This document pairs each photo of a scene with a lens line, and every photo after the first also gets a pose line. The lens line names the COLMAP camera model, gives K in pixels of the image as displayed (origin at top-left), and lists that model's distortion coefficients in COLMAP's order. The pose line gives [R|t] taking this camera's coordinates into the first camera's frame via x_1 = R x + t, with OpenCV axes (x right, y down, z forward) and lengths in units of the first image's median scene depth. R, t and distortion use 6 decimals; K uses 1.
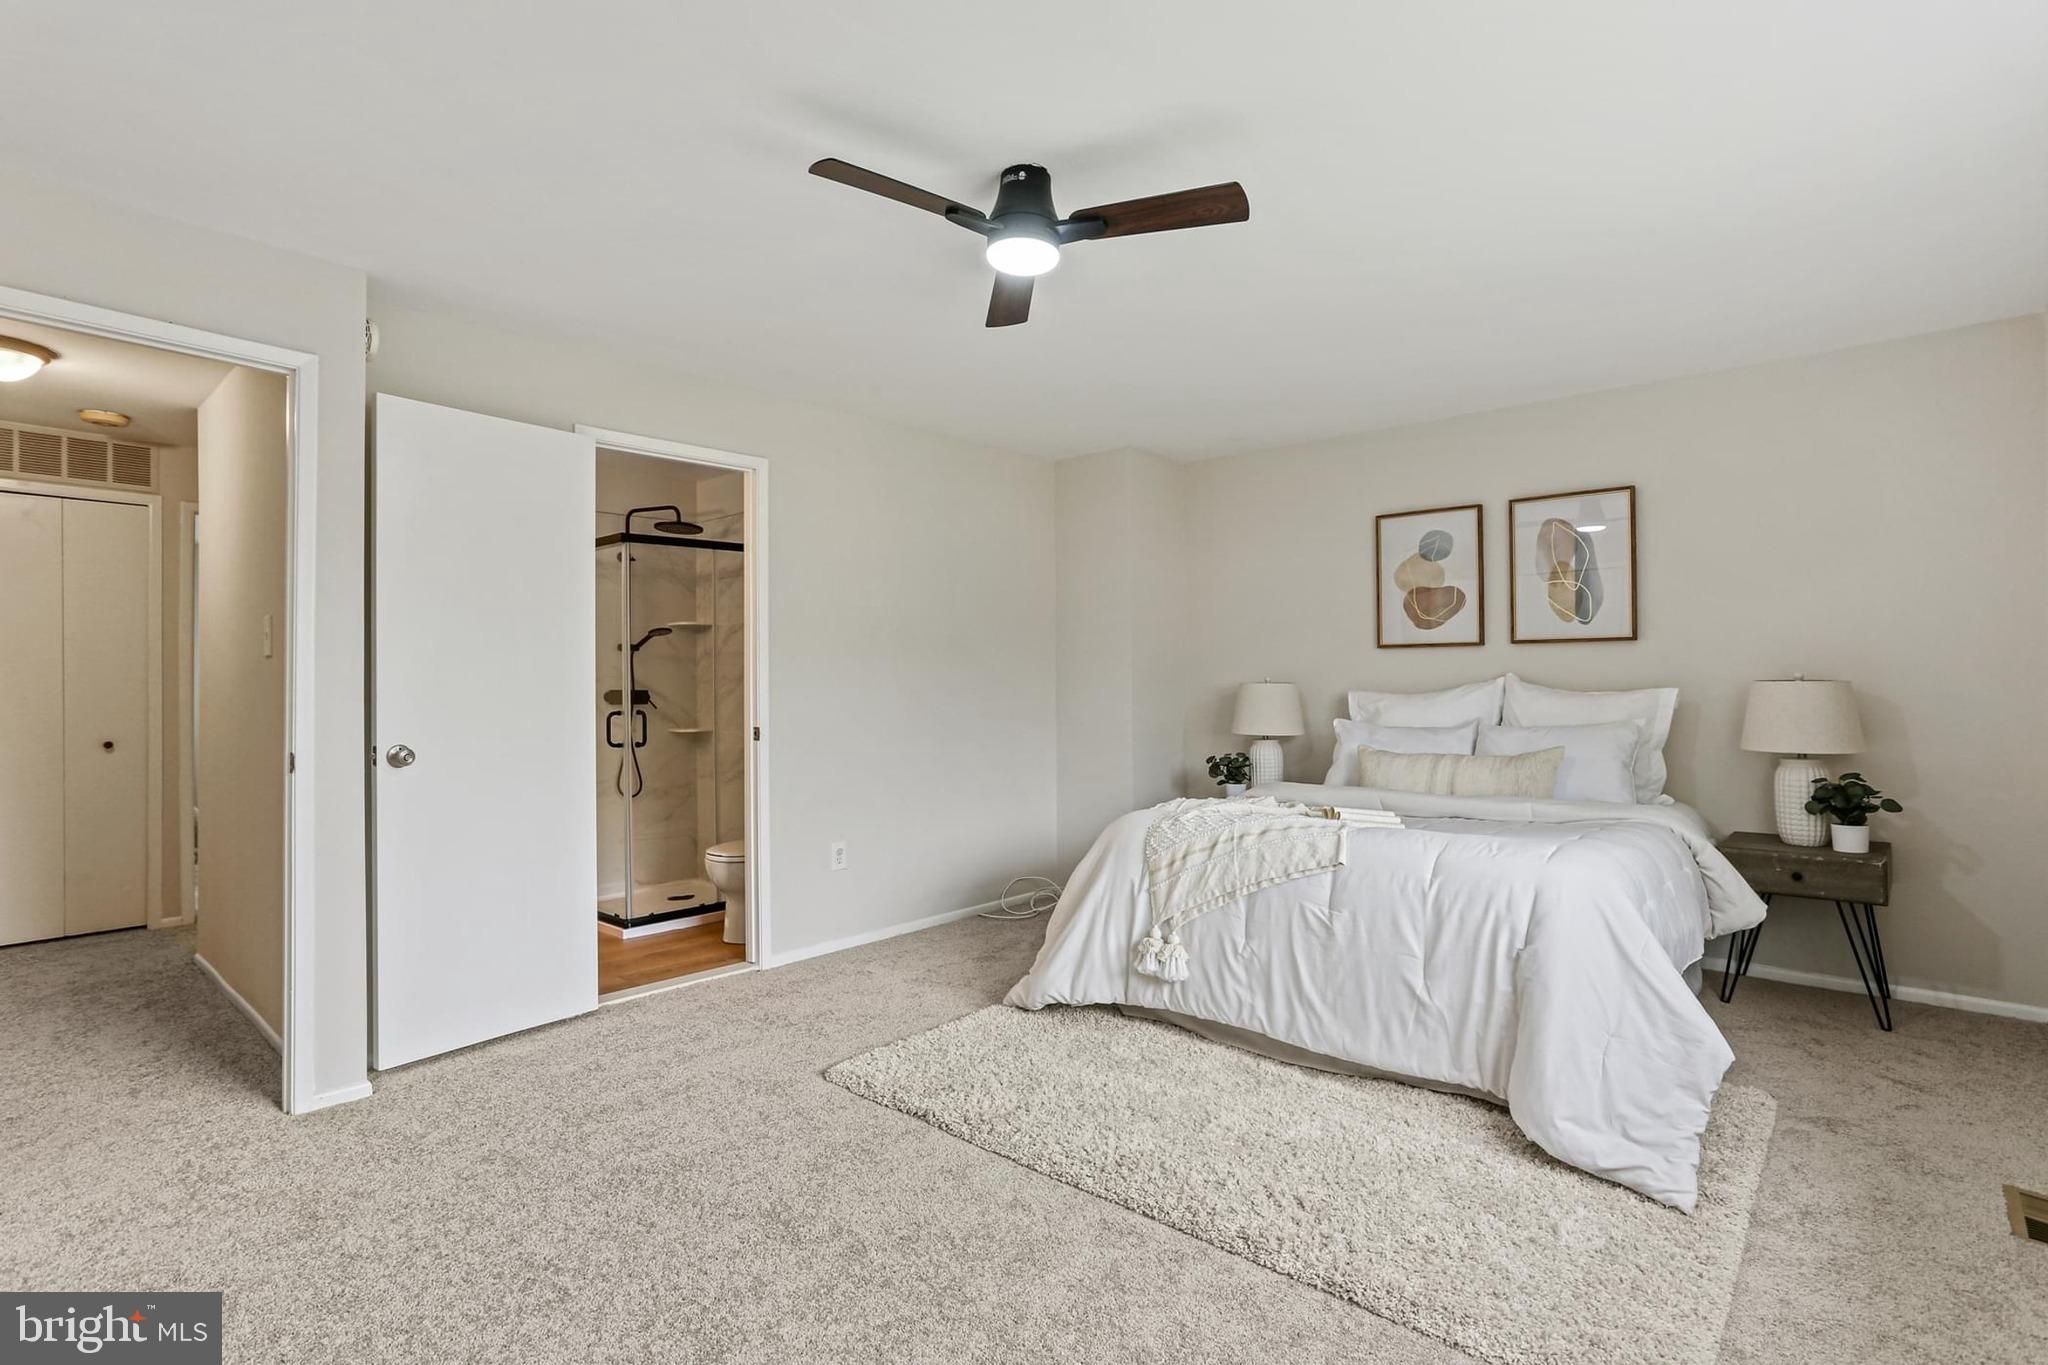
lens RADIAL K [[1009.4, 0, 1014.7], [0, 1009.4, 667.6], [0, 0, 1]] dist [-0.001552, 0.000003]
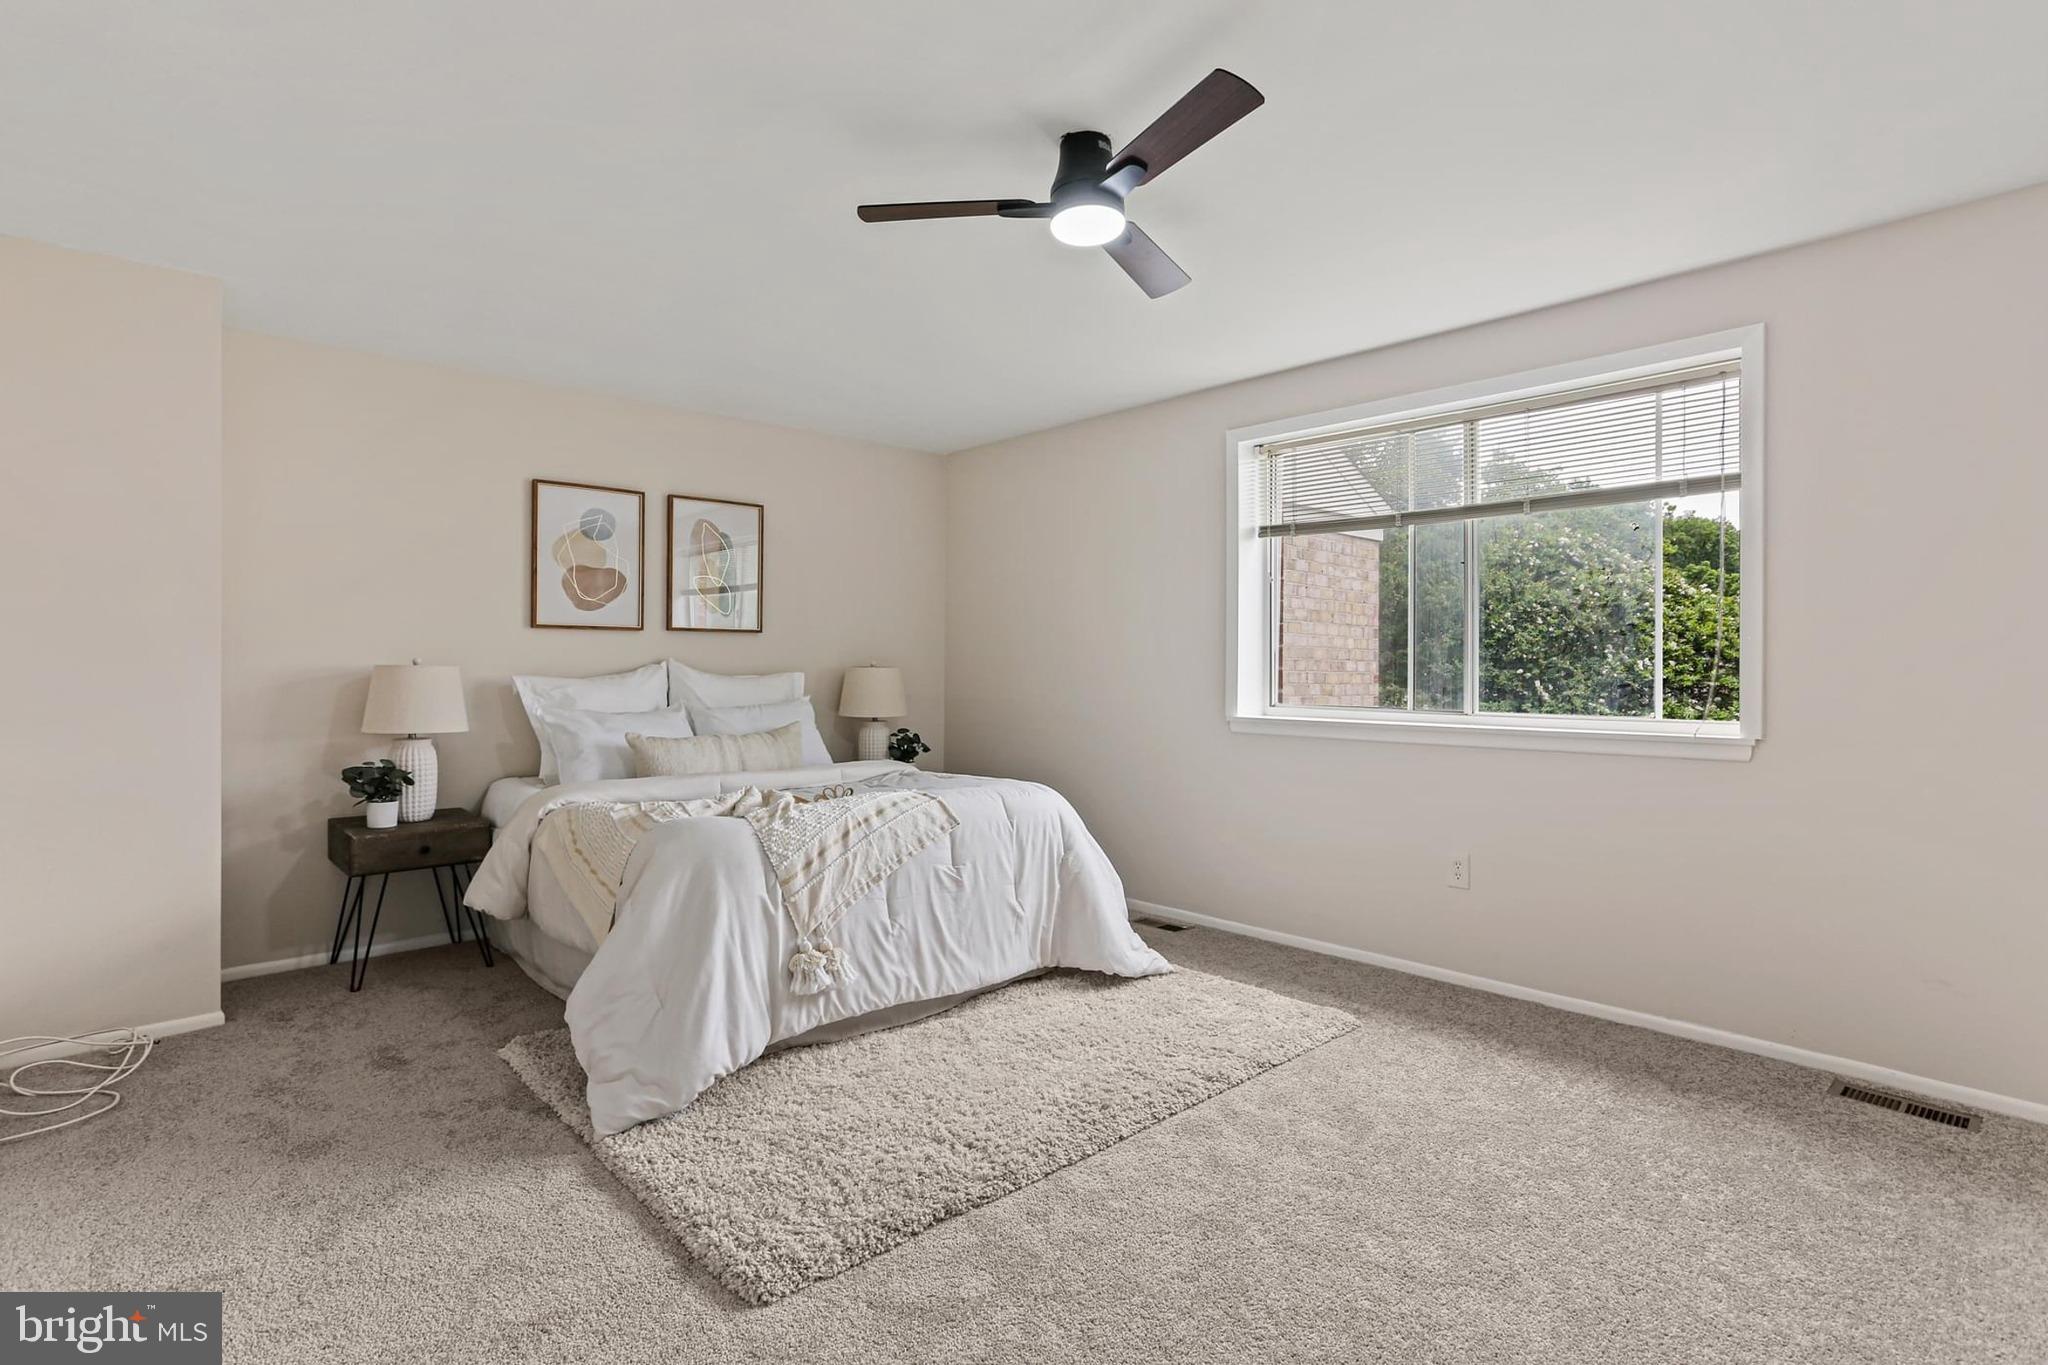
lens RADIAL K [[1009.4, 0, 1014.7], [0, 1009.4, 667.6], [0, 0, 1]] dist [-0.001552, 0.000003]
pose [[0.108380, 0.006938, 0.994085, -0.732975], [-0.017844, 0.999828, -0.005032, 0.019897], [-0.993949, -0.017193, 0.108485, 0.737207]]
